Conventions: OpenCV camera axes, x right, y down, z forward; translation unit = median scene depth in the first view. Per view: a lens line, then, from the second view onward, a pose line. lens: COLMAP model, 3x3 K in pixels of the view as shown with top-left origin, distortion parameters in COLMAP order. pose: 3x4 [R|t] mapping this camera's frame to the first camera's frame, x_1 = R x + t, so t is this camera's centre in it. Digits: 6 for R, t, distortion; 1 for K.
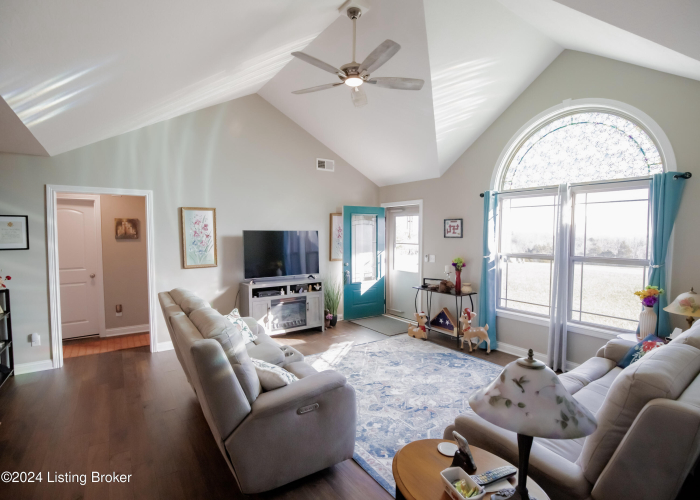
lens RADIAL K [[354.9, 0, 358.1], [0, 354.9, 251.9], [0, 0, 1]] dist [-0.034696, 0.005415]
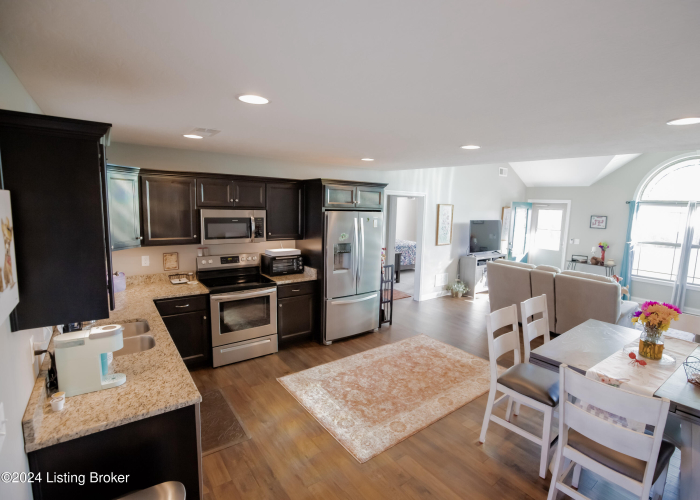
lens RADIAL K [[354.9, 0, 383.0], [0, 354.9, 253.1], [0, 0, 1]] dist [-0.034696, 0.005415]
pose [[0.996880, 0.021212, 0.076030, -0.796949], [-0.027711, 0.995955, 0.085476, -0.040072], [-0.073909, -0.087316, 0.993435, -0.442377]]
